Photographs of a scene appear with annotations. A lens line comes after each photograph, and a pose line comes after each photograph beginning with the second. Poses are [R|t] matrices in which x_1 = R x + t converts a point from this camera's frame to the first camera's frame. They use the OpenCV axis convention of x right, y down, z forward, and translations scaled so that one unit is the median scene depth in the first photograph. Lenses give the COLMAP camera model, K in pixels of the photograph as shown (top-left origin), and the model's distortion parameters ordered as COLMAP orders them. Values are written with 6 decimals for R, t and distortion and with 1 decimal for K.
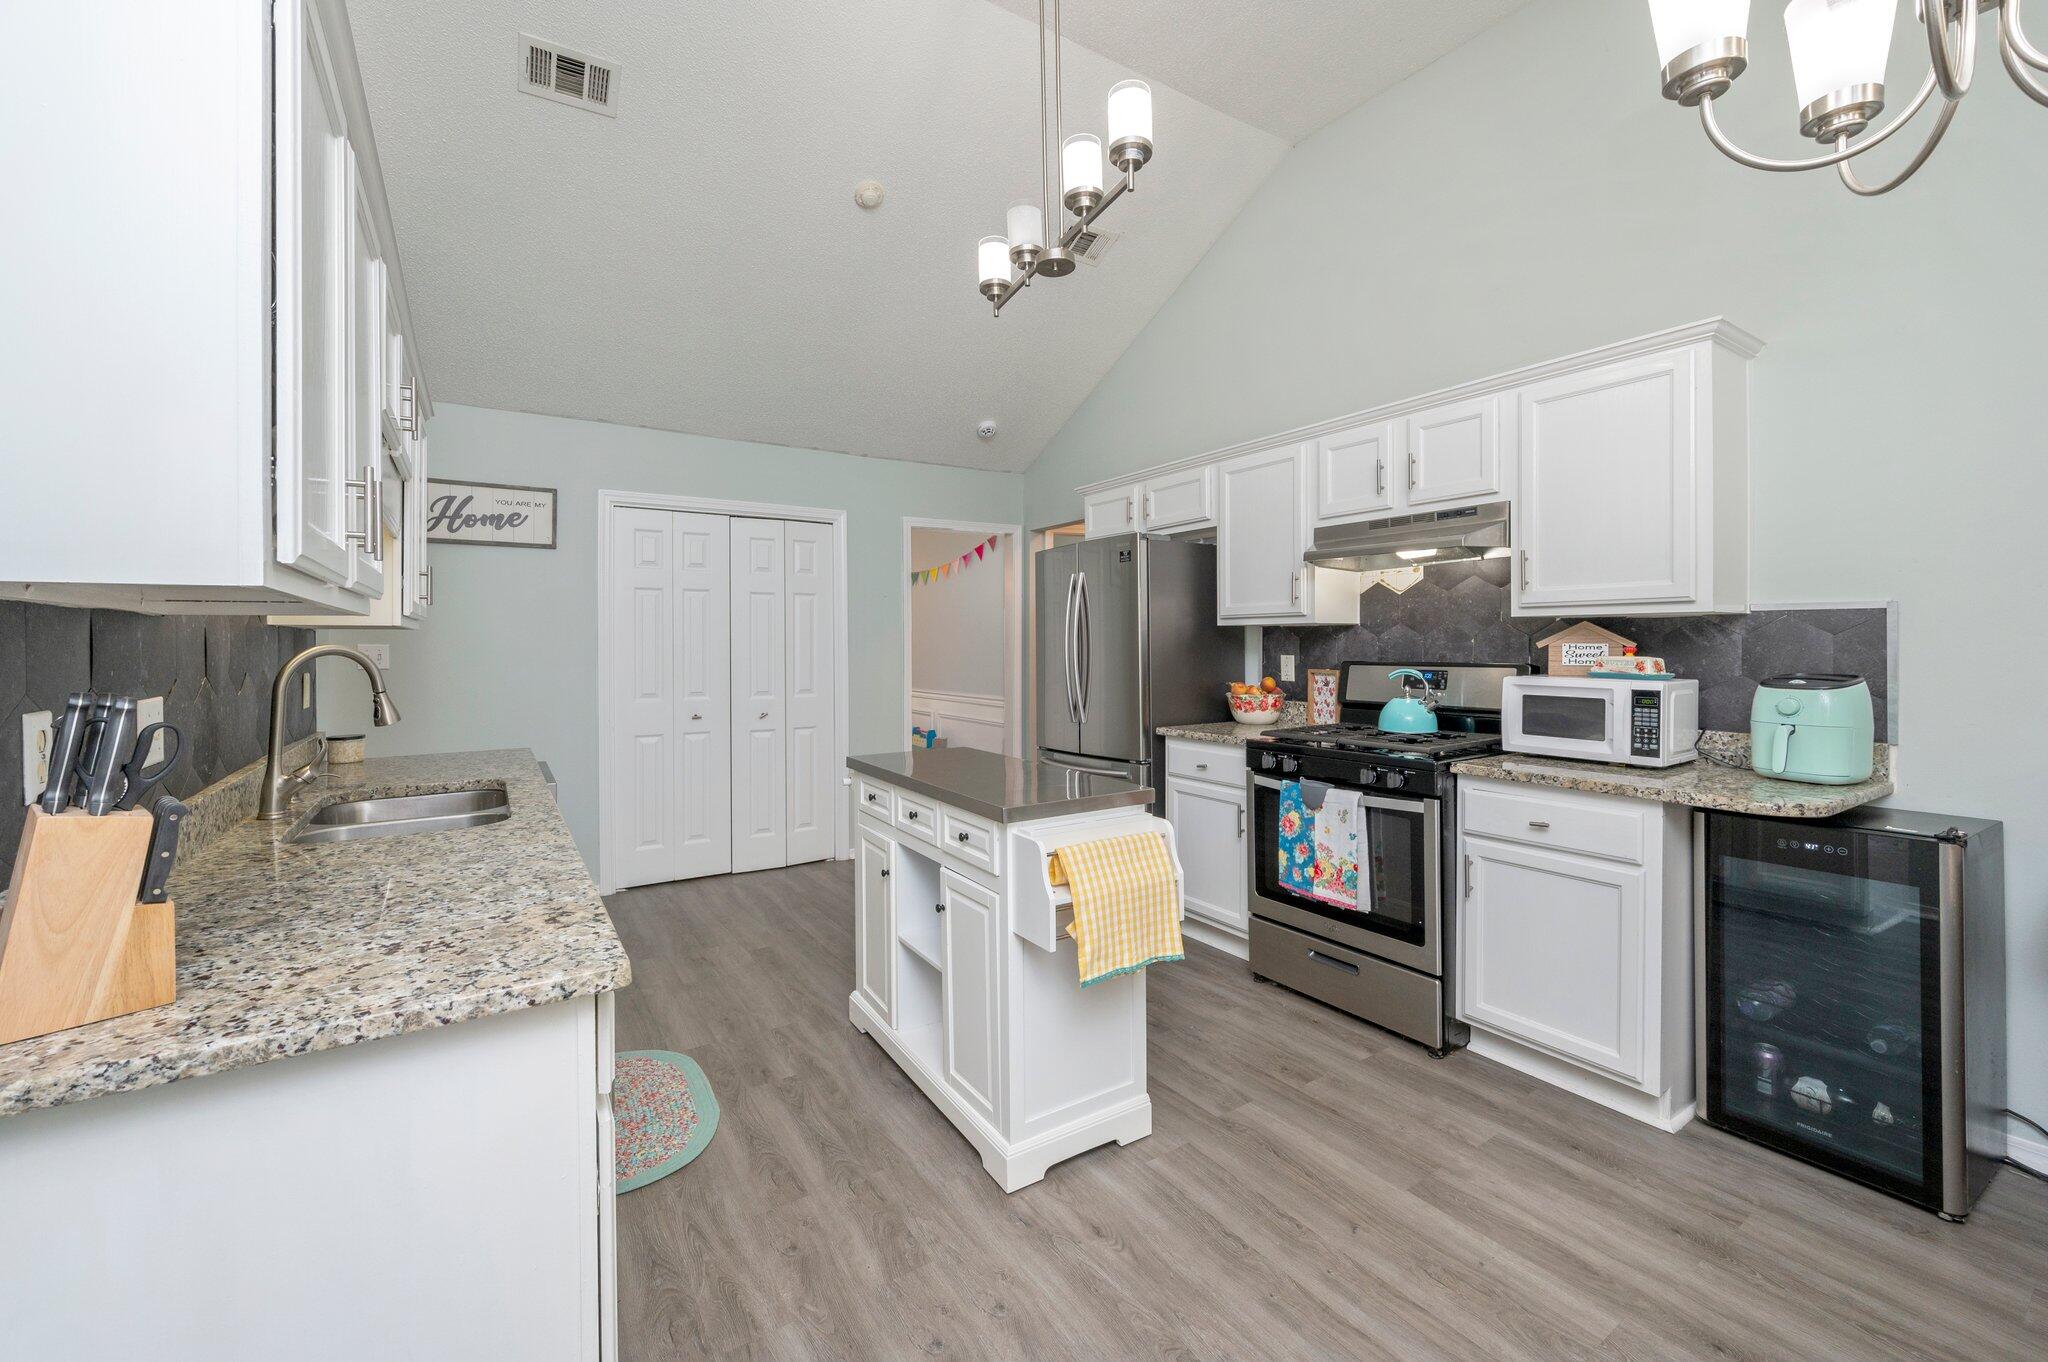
lens RADIAL K [[841.3, 0, 1028.7], [0, 841.3, 643.6], [0, 0, 1]] dist [-0.002074, -0.000090]
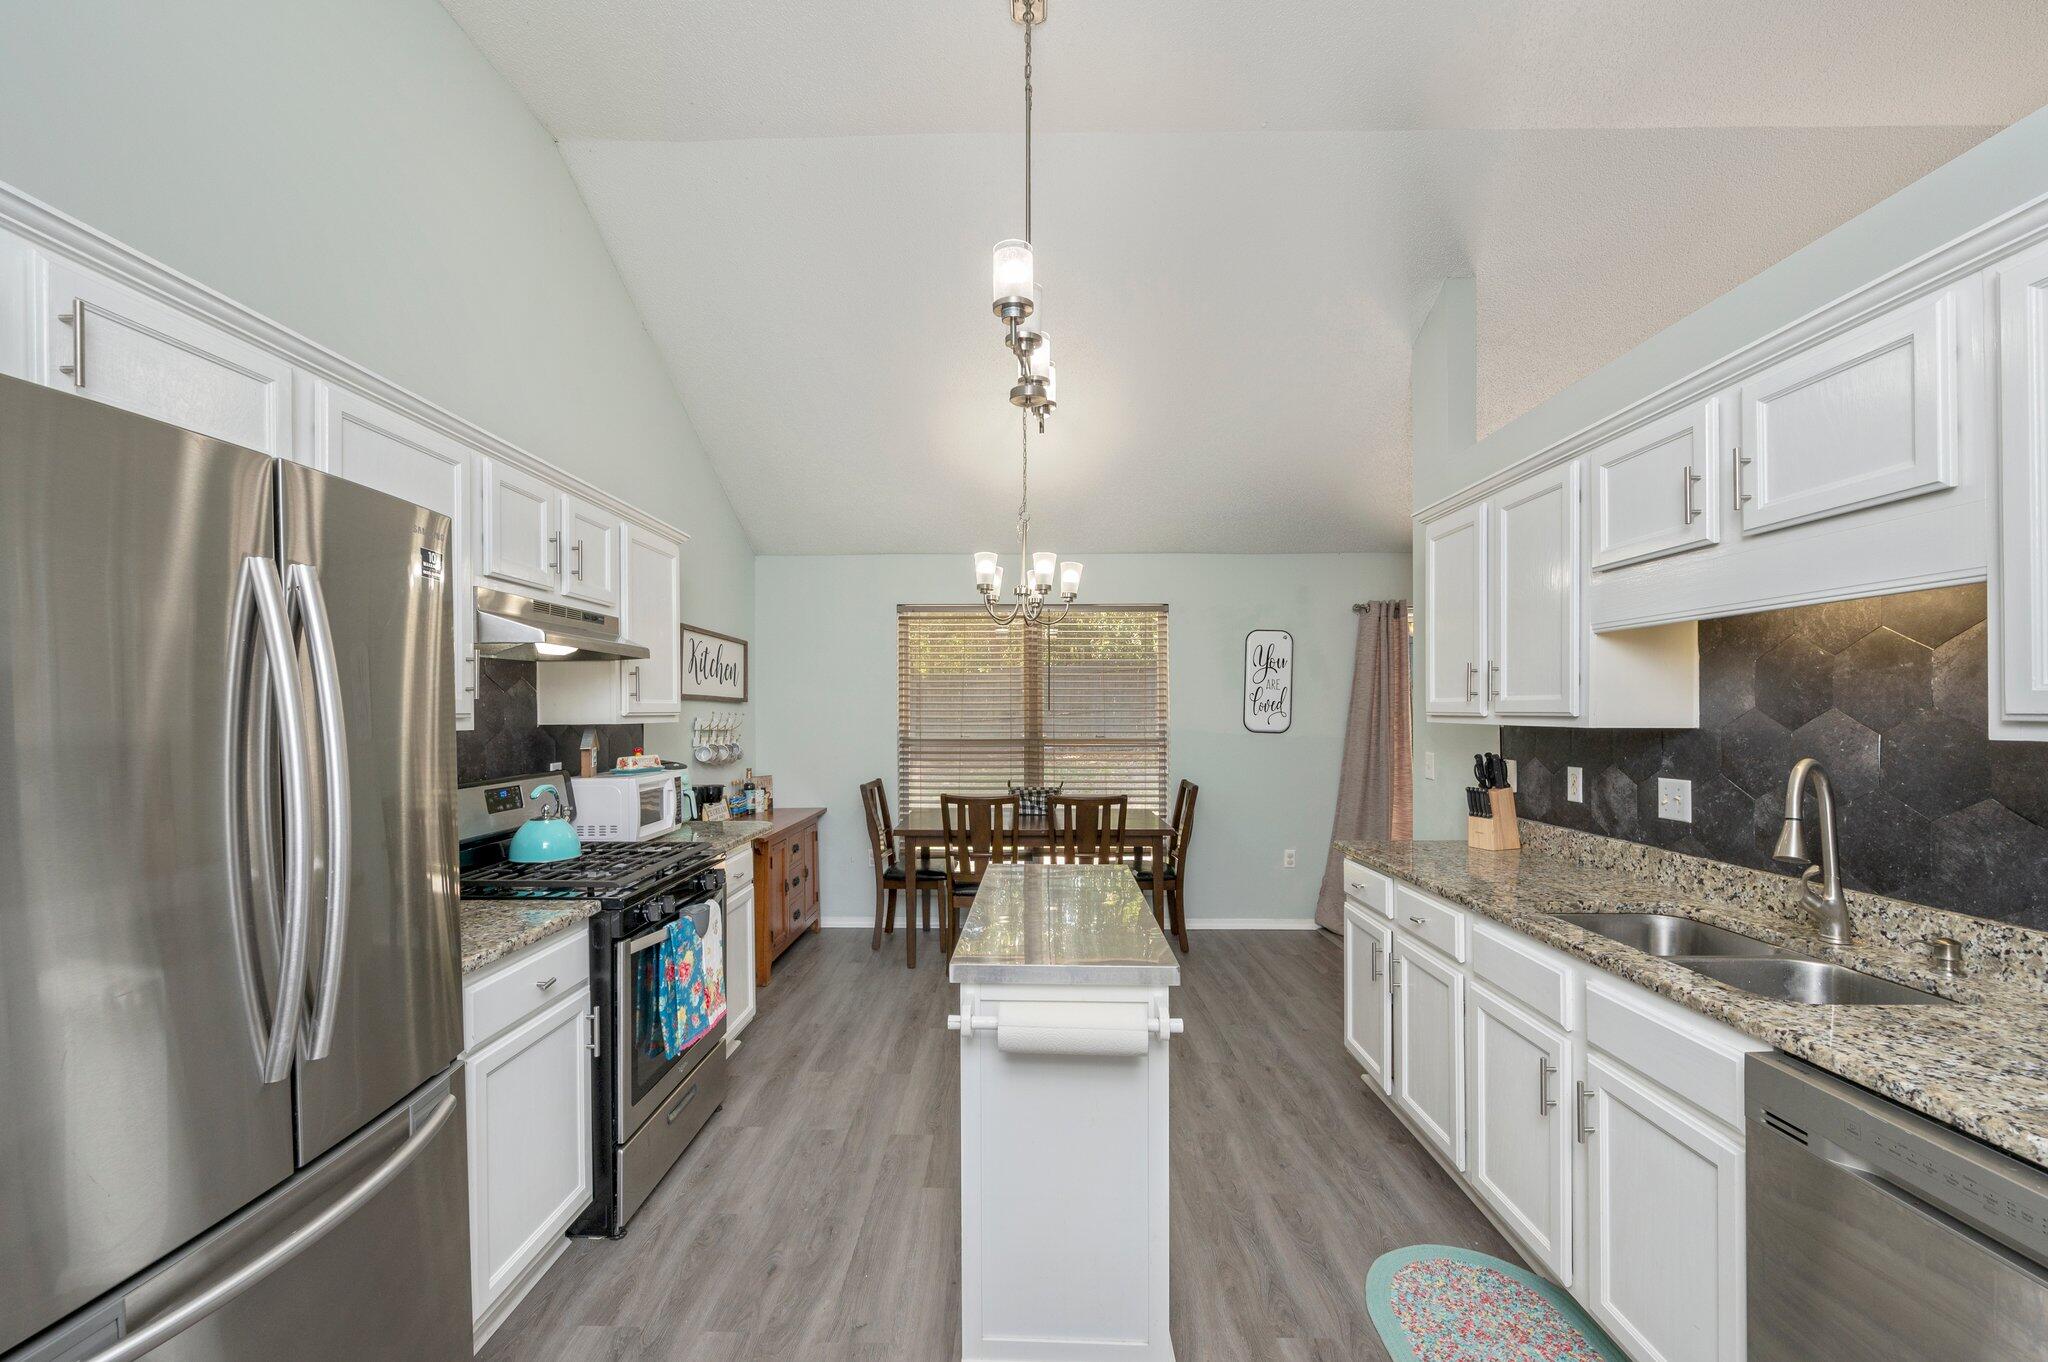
lens RADIAL K [[831.3, 0, 1012.8], [0, 831.3, 710.5], [0, 0, 1]] dist [-0.014044, 0.003776]
pose [[-0.828714, 0.010574, 0.559572, -0.319800], [0.010973, 0.999936, -0.002645, -0.028735], [-0.559565, 0.003948, -0.828777, 1.112475]]
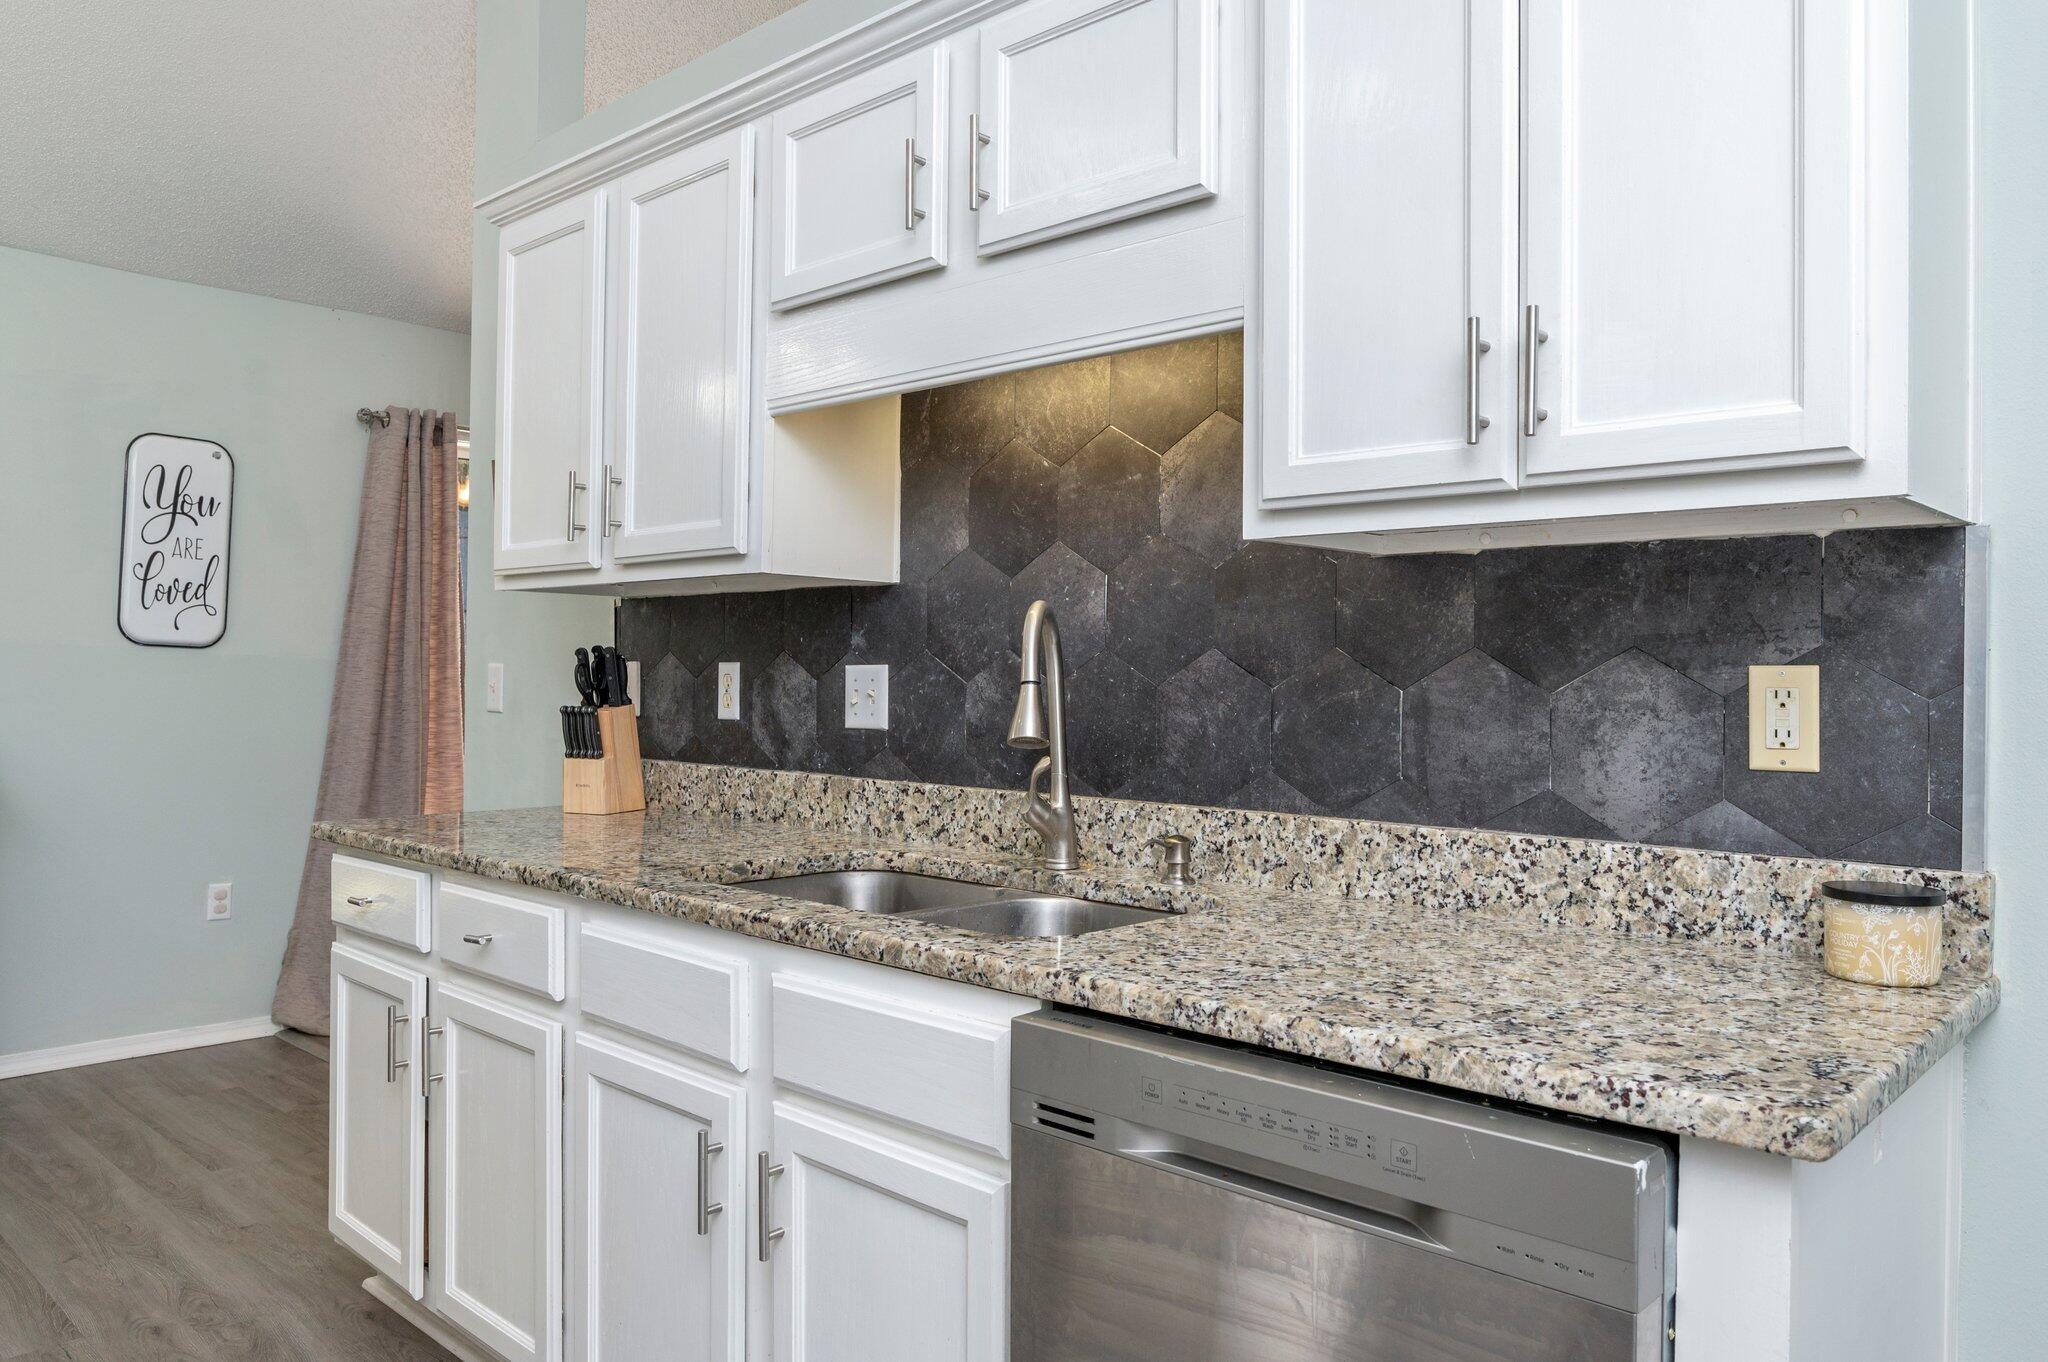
lens RADIAL K [[1419.0, 0, 1032.3], [0, 1419.0, 667.2], [0, 0, 1]] dist [-0.011831, 0.005924]
pose [[-0.970468, -0.003404, -0.241206, -0.297691], [-0.002833, 0.999992, -0.002714, 0.025906], [0.241214, -0.001951, -0.970470, 1.013370]]
